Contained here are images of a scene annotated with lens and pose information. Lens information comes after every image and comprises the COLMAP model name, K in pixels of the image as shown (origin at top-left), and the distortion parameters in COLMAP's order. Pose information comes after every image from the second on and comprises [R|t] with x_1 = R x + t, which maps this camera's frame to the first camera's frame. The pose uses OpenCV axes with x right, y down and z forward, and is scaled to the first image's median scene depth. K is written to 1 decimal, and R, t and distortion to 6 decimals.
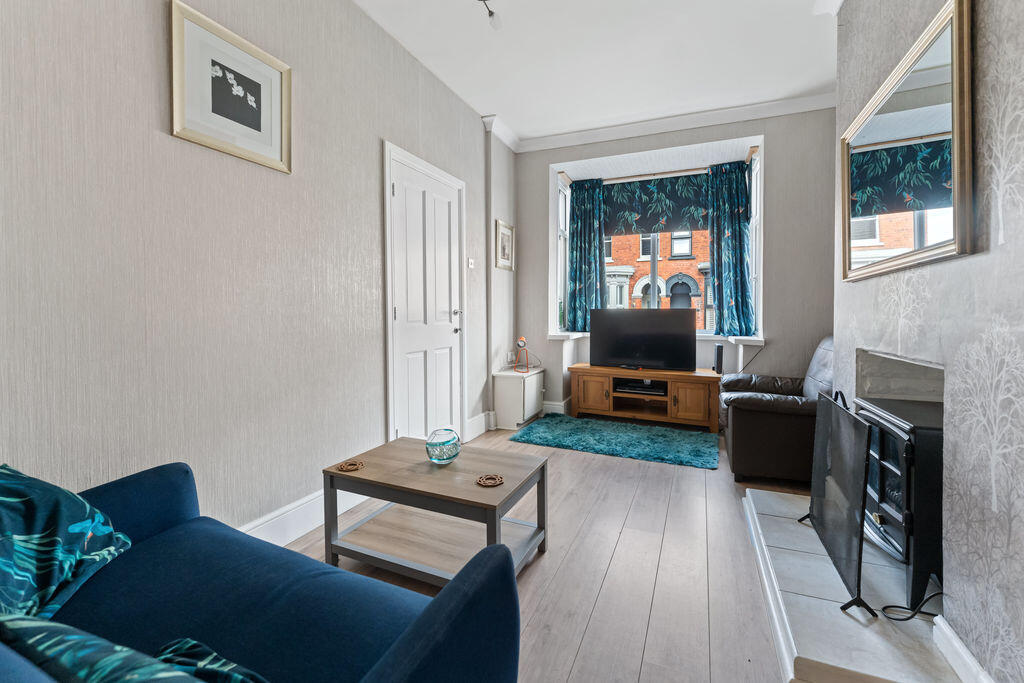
lens RADIAL K [[428.5, 0, 511.9], [0, 428.5, 319.4], [0, 0, 1]] dist [-0.000917, -0.000114]
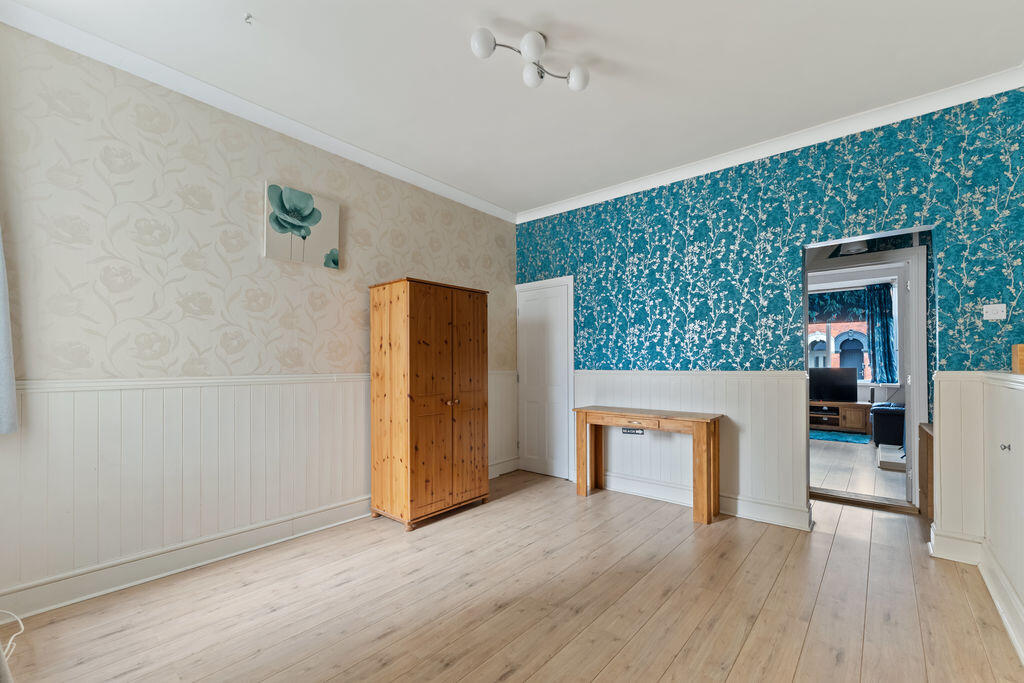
lens RADIAL K [[428.5, 0, 508.0], [0, 428.5, 363.6], [0, 0, 1]] dist [-0.000917, -0.000114]
pose [[0.953940, -0.005224, -0.299951, -0.416514], [0.000536, 0.999876, -0.015708, -0.014587], [0.299996, 0.014824, 0.953825, -1.120894]]
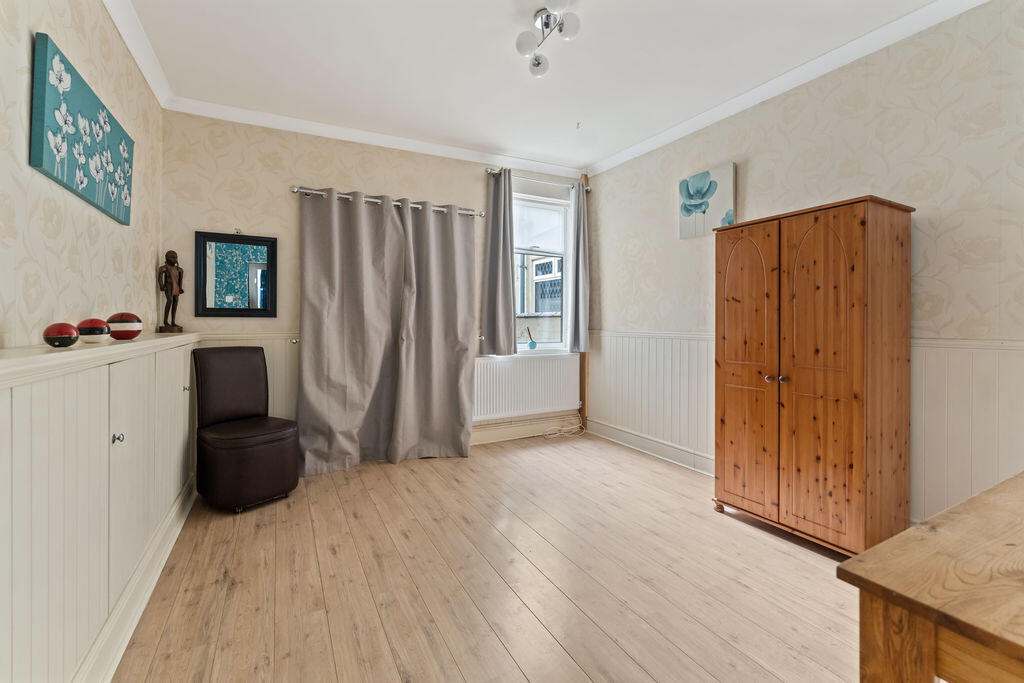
lens RADIAL K [[428.5, 0, 513.3], [0, 428.5, 320.3], [0, 0, 1]] dist [-0.000917, -0.000114]
pose [[-0.605075, -0.002135, -0.796165, 1.026610], [-0.013638, 0.999877, 0.007683, -0.093359], [0.796052, 0.015507, -0.605030, 2.342994]]
